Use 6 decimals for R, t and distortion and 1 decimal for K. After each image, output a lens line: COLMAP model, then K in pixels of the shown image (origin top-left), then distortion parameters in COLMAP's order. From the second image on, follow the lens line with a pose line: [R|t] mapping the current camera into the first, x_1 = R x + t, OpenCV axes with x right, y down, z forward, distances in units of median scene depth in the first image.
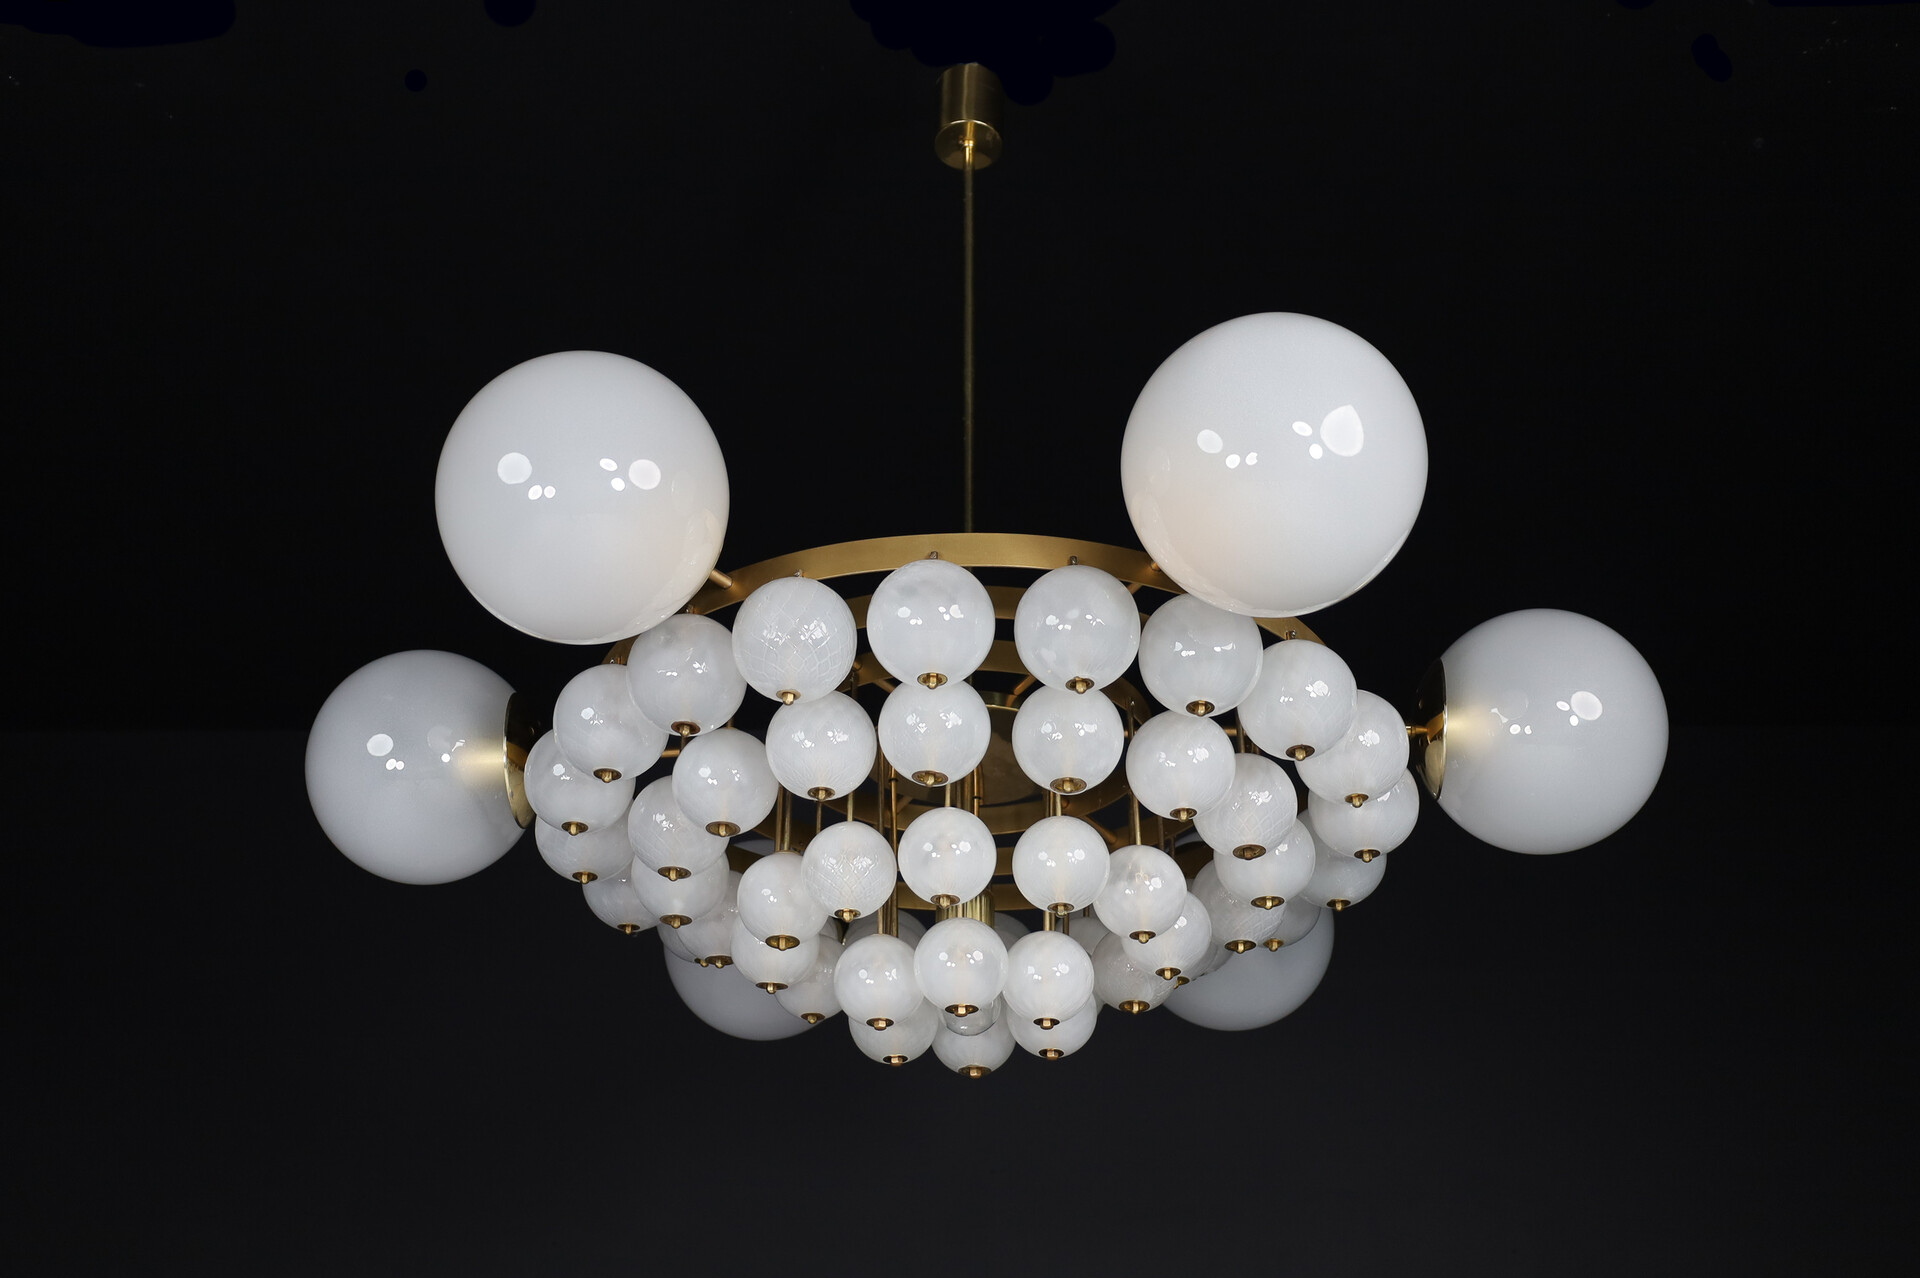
lens RADIAL K [[2469.7, 0, 922.5], [0, 2469.7, 638.6], [0, 0, 1]] dist [0.158394, 0.009093]
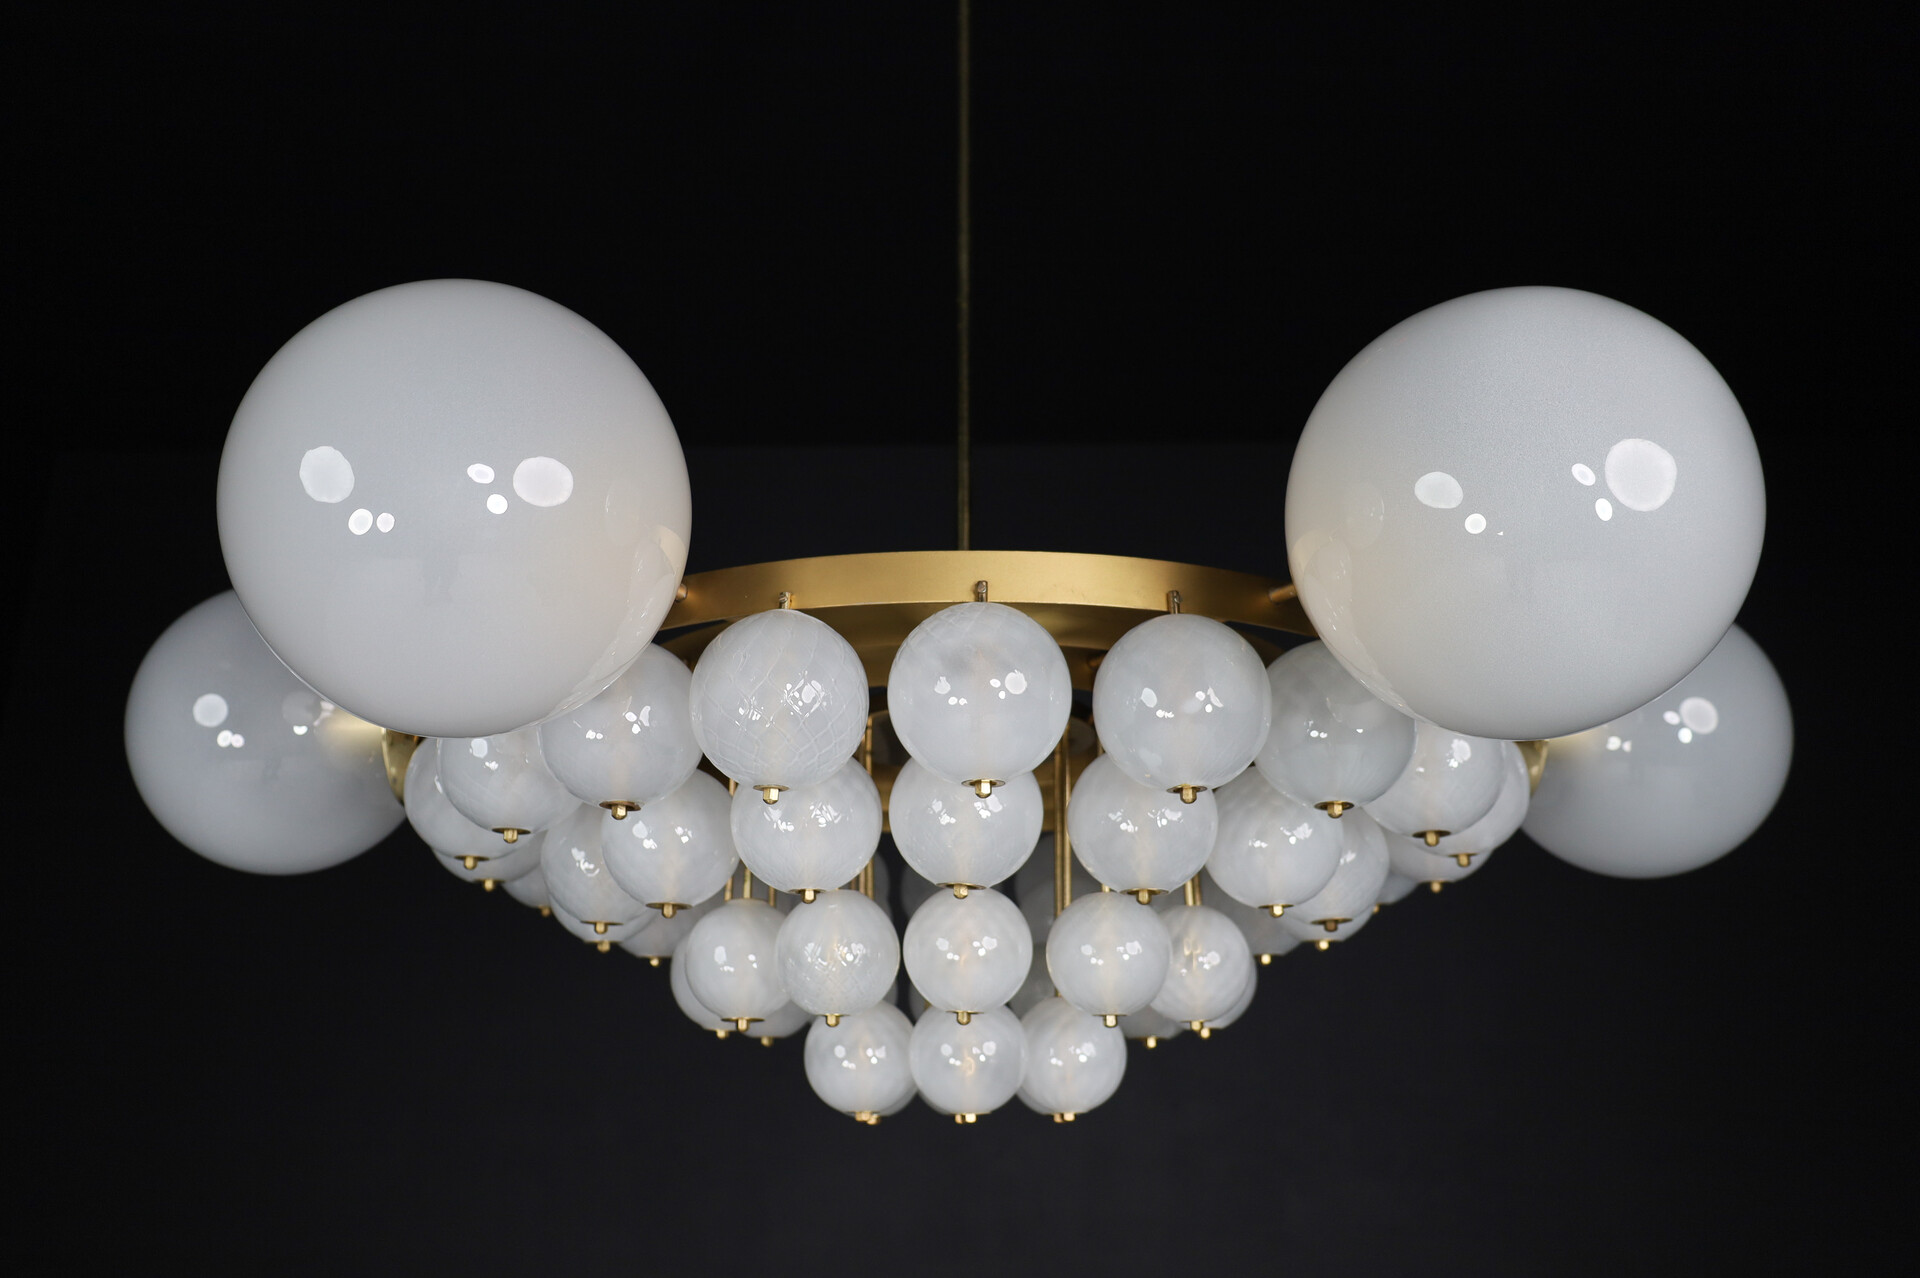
lens RADIAL K [[1643.5, 0, 1005.5], [0, 1643.5, 642.2], [0, 0, 1]] dist [0.089784, 0.000904]
pose [[0.990287, 0.024933, 0.136787, -0.051203], [-0.052438, 0.978116, 0.201342, -0.110621], [-0.128774, -0.206559, 0.969923, 0.535265]]
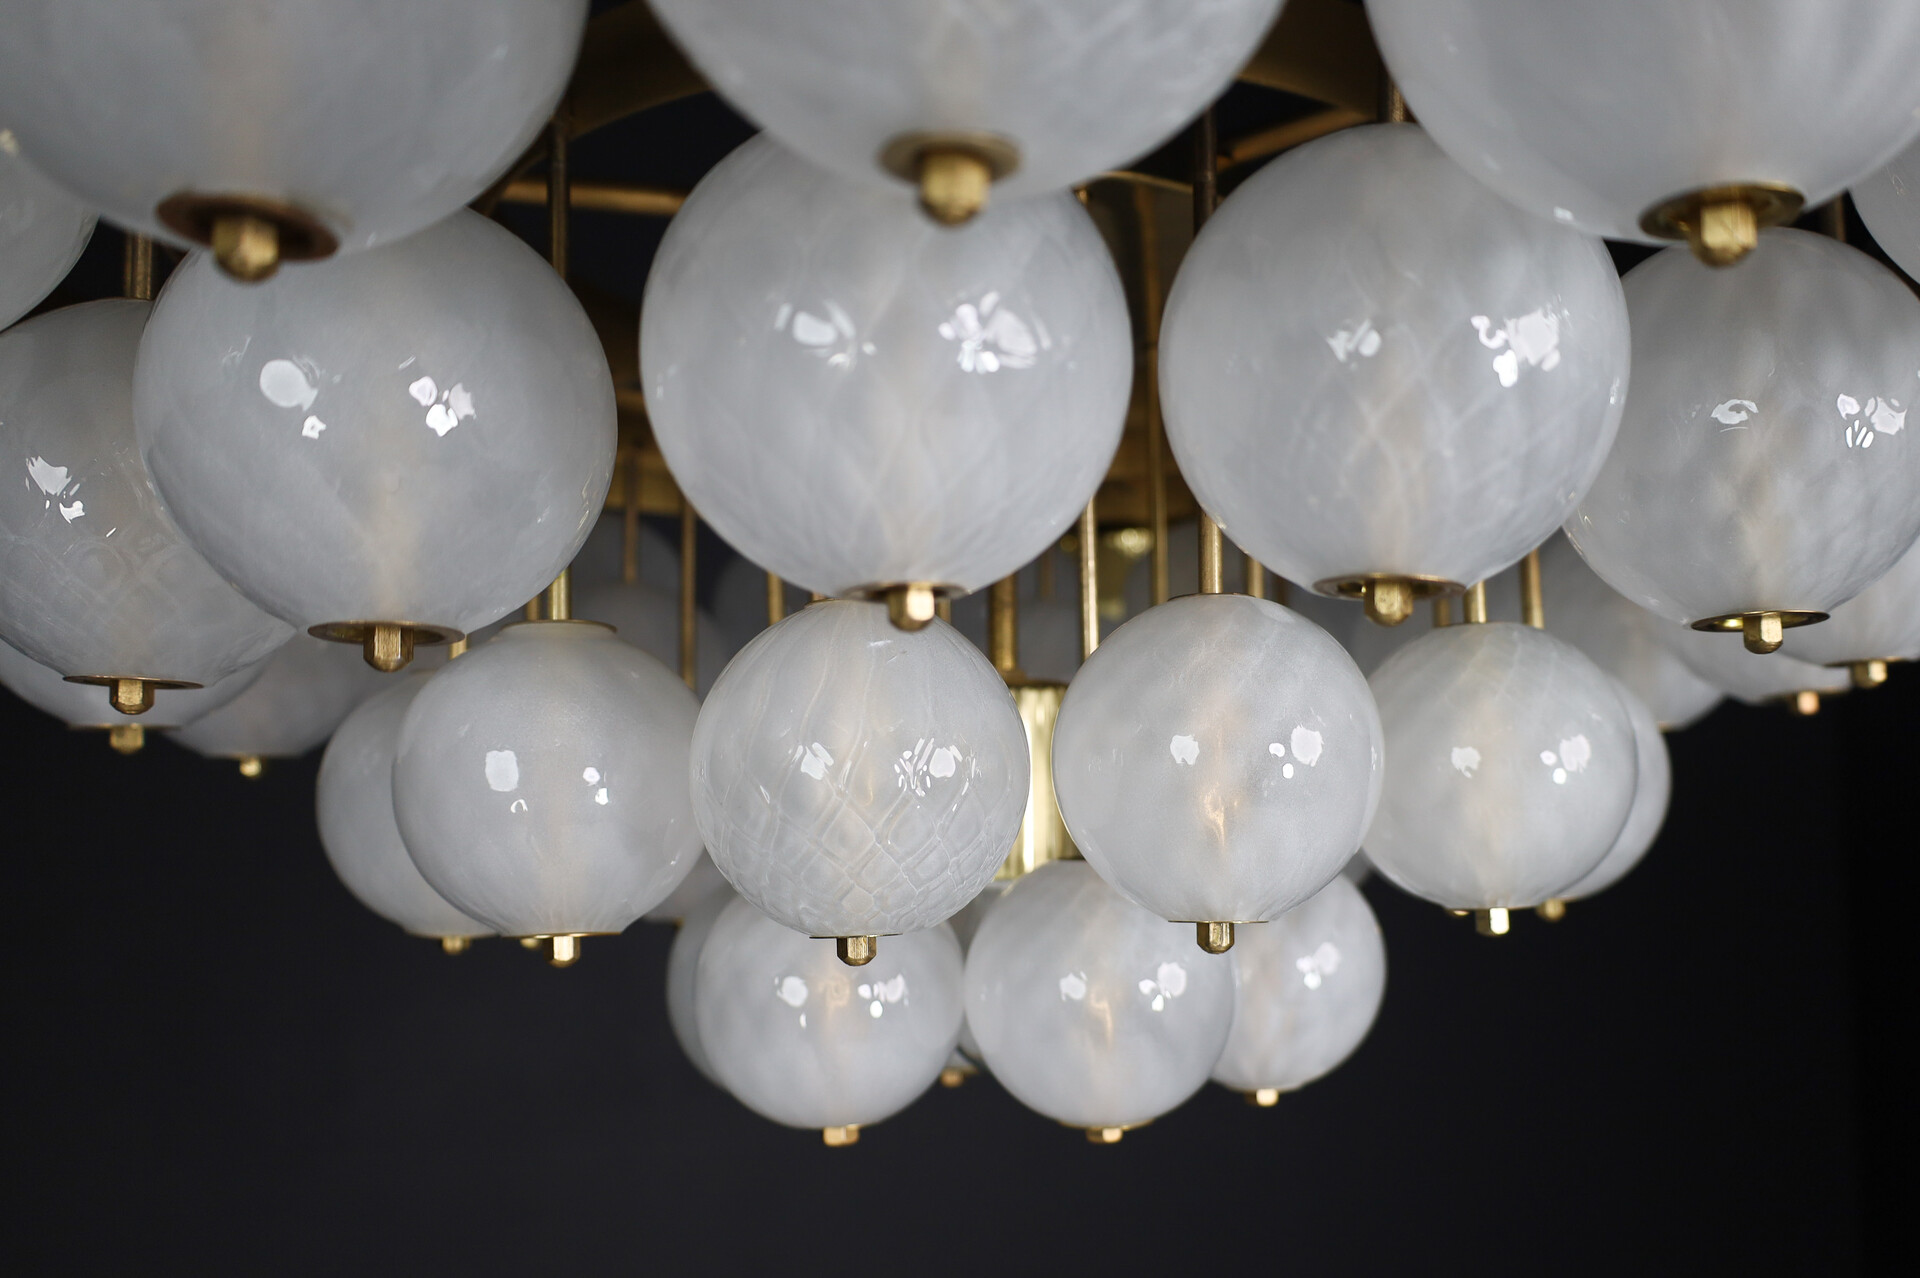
lens RADIAL K [[1643.5, 0, 1005.5], [0, 1643.5, 642.2], [0, 0, 1]] dist [0.089784, 0.000904]
pose [[0.916845, 0.017748, 0.398850, -0.092455], [-0.153620, 0.937780, 0.311400, 0.019711], [-0.368507, -0.346777, 0.862525, 0.867807]]
